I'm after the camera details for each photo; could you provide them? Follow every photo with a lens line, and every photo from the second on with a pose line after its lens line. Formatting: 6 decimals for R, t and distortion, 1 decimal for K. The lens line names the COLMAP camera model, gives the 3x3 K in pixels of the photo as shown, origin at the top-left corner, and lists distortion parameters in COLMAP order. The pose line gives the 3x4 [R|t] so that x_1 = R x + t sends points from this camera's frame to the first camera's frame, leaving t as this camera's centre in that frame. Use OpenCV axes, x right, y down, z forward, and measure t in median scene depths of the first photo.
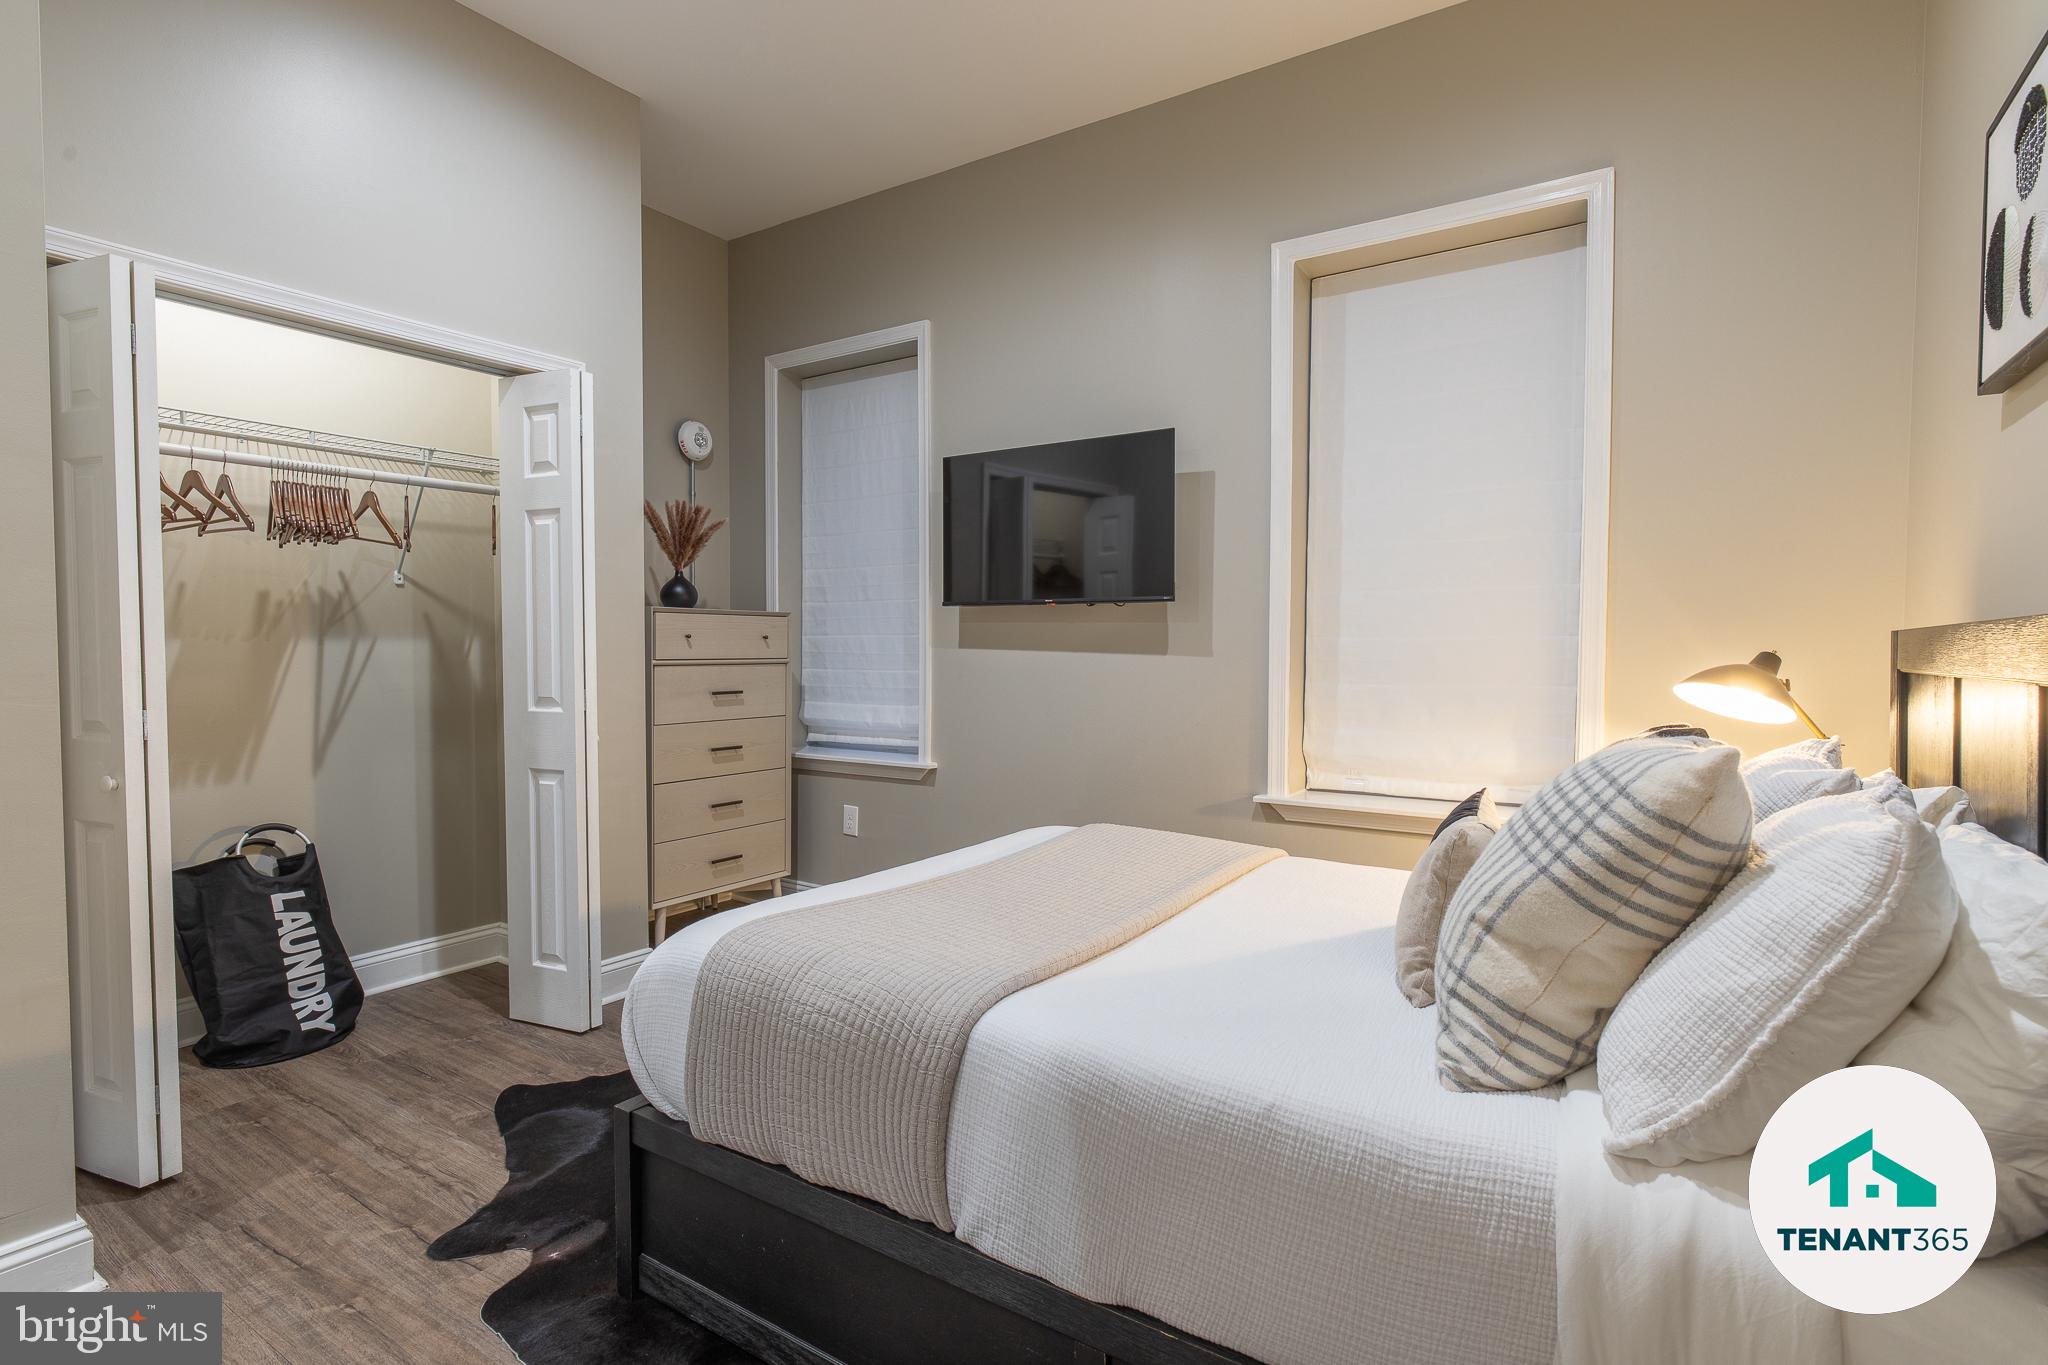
lens RADIAL K [[1003.3, 0, 1023.6], [0, 1003.3, 679.7], [0, 0, 1]] dist [-0.000219, -0.000217]
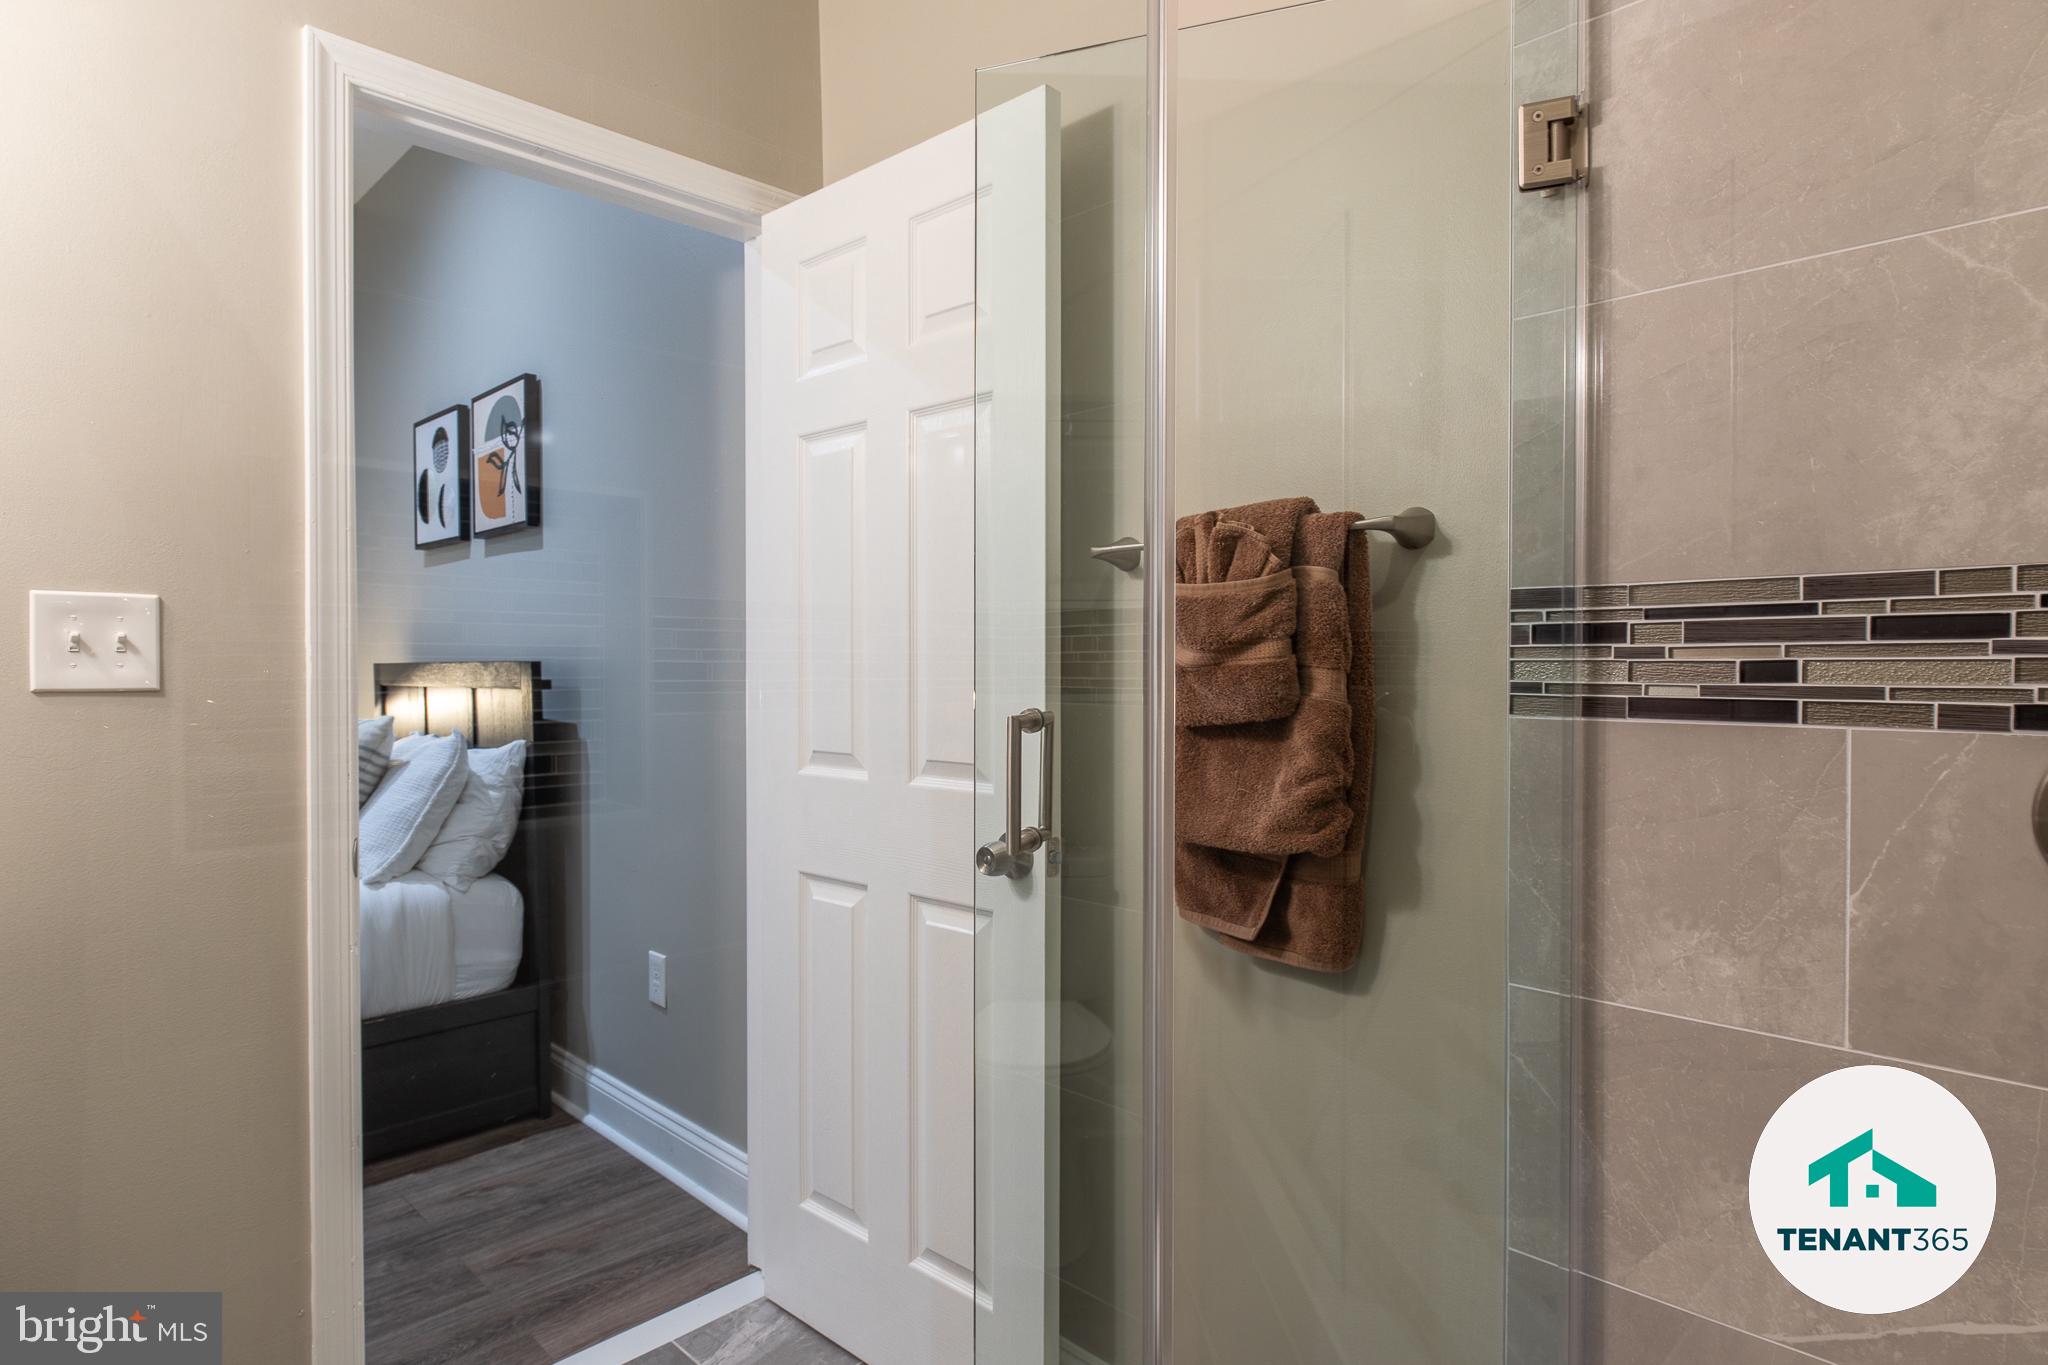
lens RADIAL K [[1003.3, 0, 1023.6], [0, 1003.3, 679.7], [0, 0, 1]] dist [-0.000219, -0.000217]
pose [[0.167391, -0.016158, 0.985758, -1.442752], [0.036564, 0.999280, 0.010171, 0.011635], [-0.985212, 0.034340, 0.167861, -0.934428]]
